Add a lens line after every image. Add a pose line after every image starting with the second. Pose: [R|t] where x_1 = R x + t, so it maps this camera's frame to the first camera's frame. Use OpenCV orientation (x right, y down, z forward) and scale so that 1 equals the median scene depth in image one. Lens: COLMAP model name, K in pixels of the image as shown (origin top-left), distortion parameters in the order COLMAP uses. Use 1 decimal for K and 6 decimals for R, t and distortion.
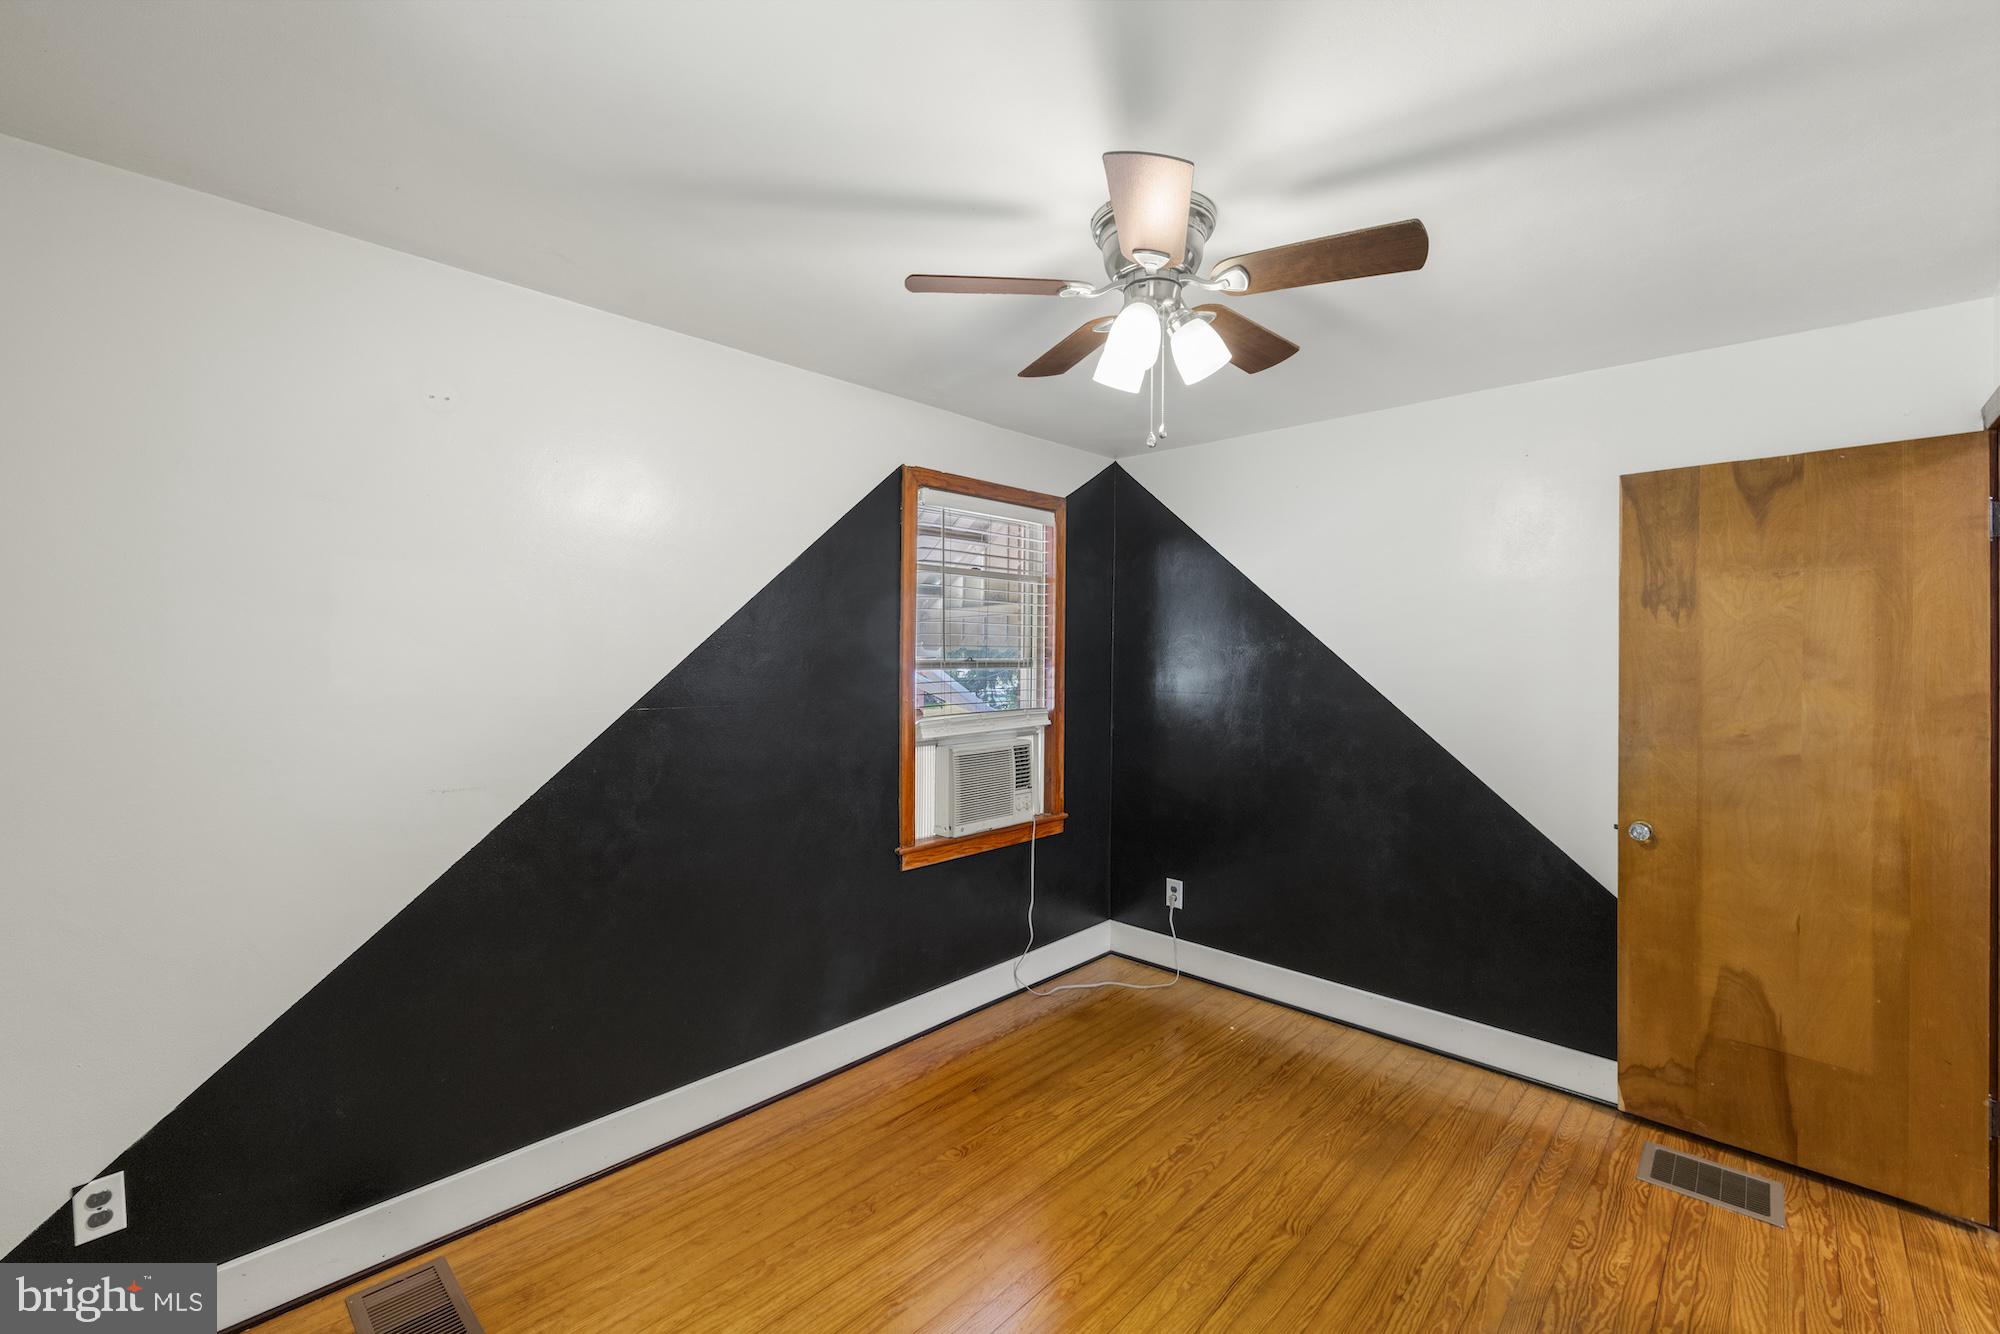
lens RADIAL K [[842.6, 0, 991.9], [0, 842.6, 652.4], [0, 0, 1]] dist [0.000857, 0.000103]
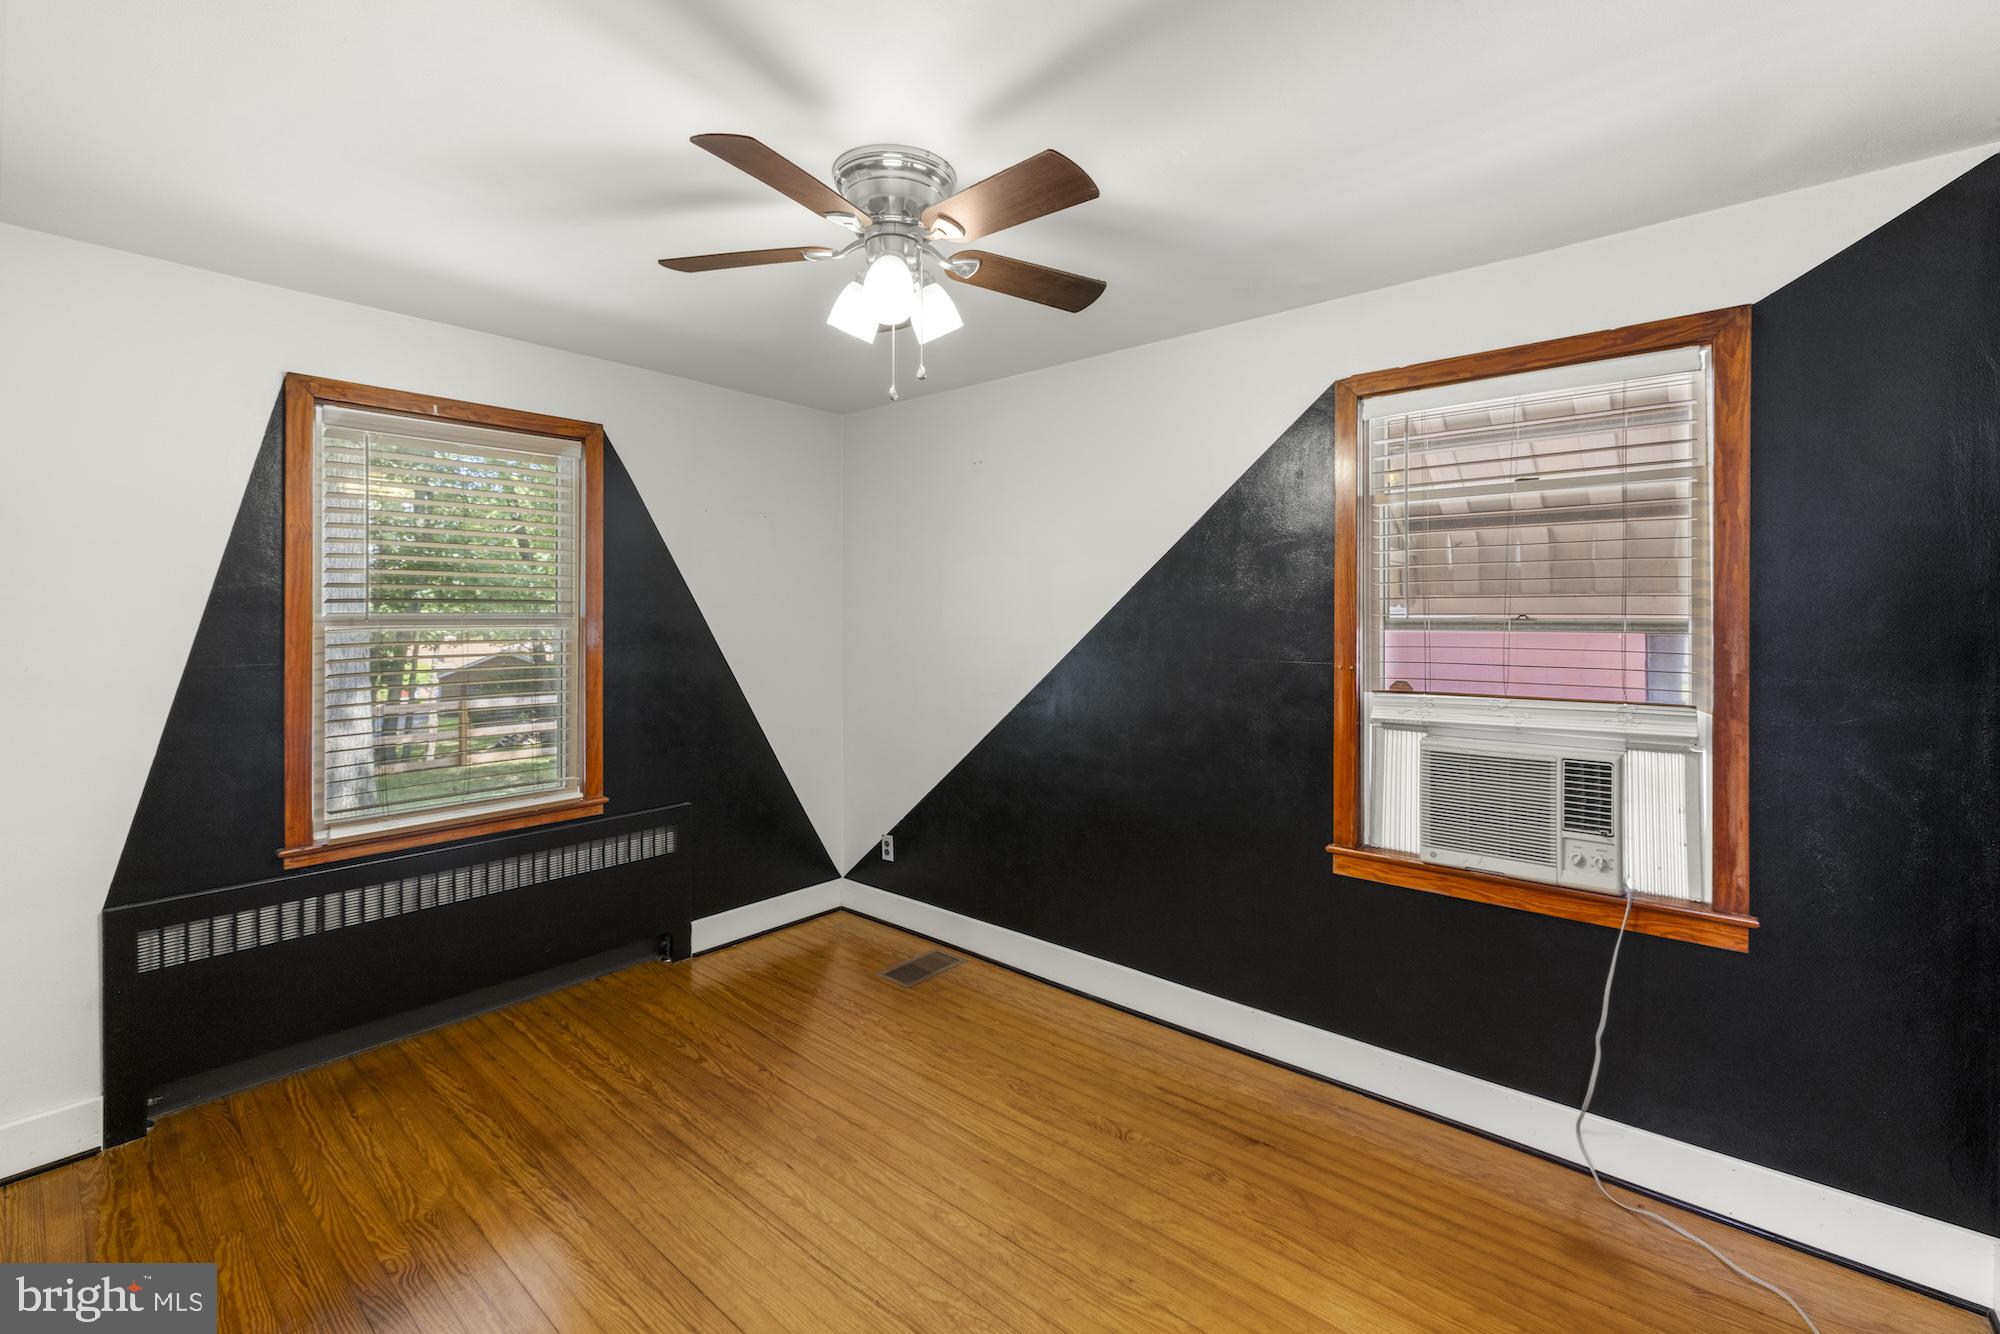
lens RADIAL K [[865.9, 0, 998.2], [0, 865.9, 612.8], [0, 0, 1]] dist [0.000251, 0.000234]
pose [[0.041761, -0.010249, -0.999075, 0.893622], [-0.000930, 0.999947, -0.010297, 0.017005], [0.999127, 0.001359, 0.041749, 0.780419]]
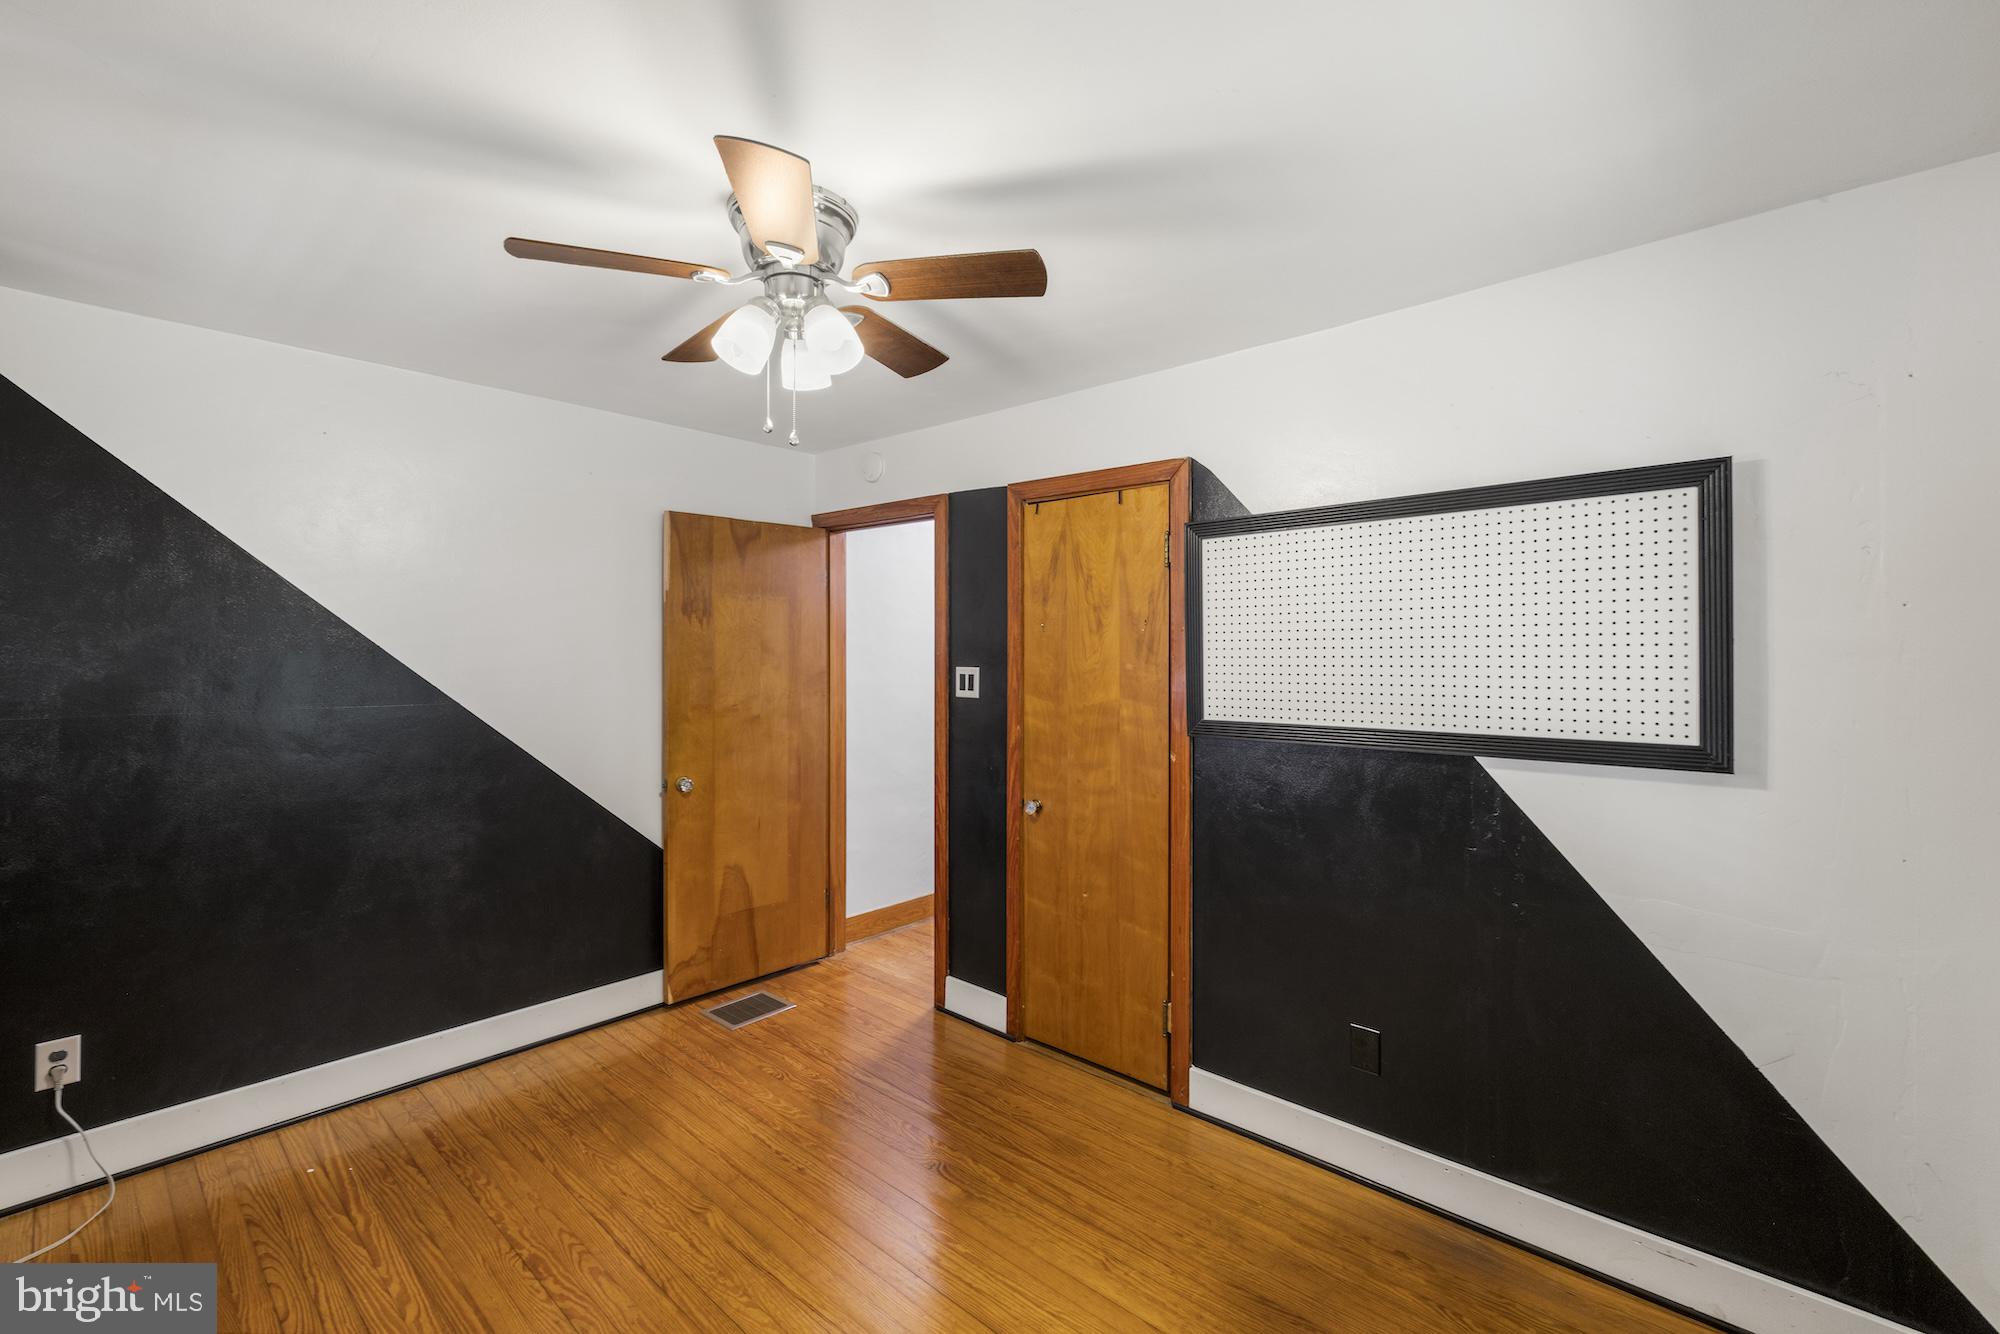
lens RADIAL K [[843.6, 0, 988.6], [0, 843.6, 659.3], [0, 0, 1]] dist [-0.001359, 0.000042]
pose [[-0.015616, -0.017408, 0.999727, -0.574344], [-0.003721, 0.999843, 0.017351, -0.008938], [-0.999871, -0.003449, -0.015679, 0.567082]]
